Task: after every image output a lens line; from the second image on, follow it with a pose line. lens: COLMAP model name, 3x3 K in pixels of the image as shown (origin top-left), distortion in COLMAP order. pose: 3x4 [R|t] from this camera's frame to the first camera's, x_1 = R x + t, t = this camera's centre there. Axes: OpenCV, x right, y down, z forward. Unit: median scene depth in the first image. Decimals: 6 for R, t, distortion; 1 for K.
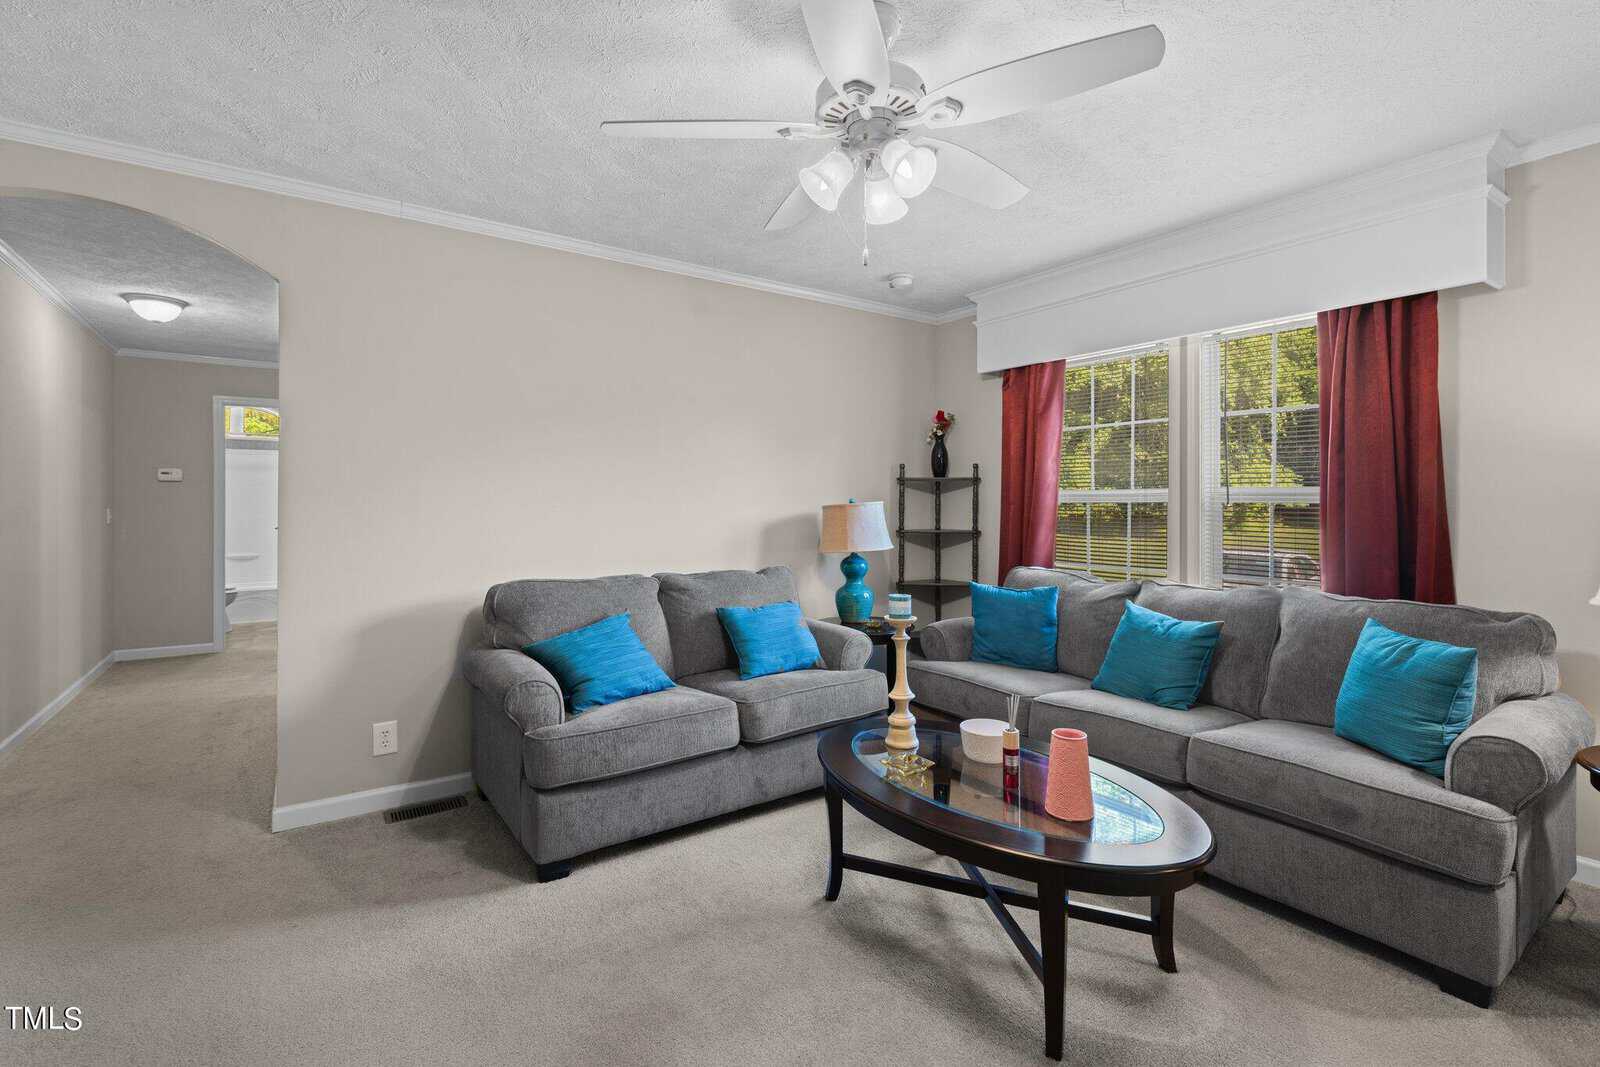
lens RADIAL K [[724.9, 0, 809.1], [0, 724.9, 499.1], [0, 0, 1]] dist [0.001487, 0.000065]
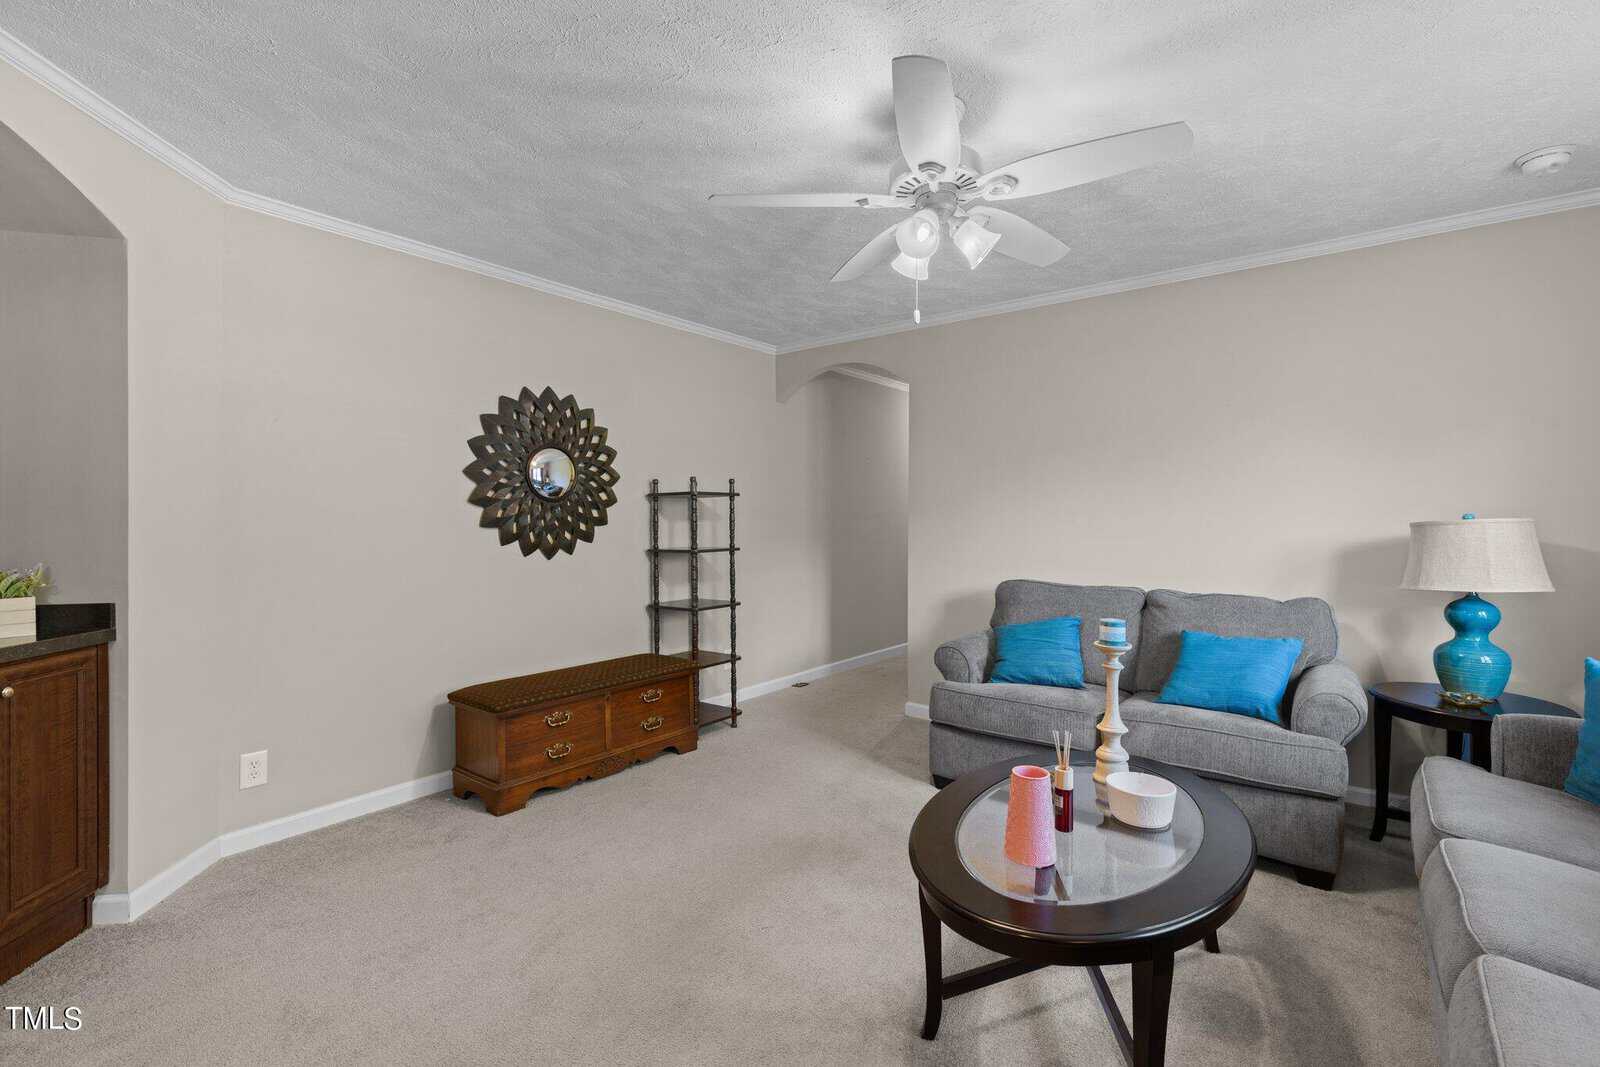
lens RADIAL K [[702.6, 0, 804.1], [0, 702.6, 520.3], [0, 0, 1]] dist [-0.002836, -0.000622]
pose [[0.292754, 0.007634, -0.956157, 0.716384], [0.006105, 0.999933, 0.009853, -0.005719], [0.956168, -0.008722, 0.292688, 0.303764]]
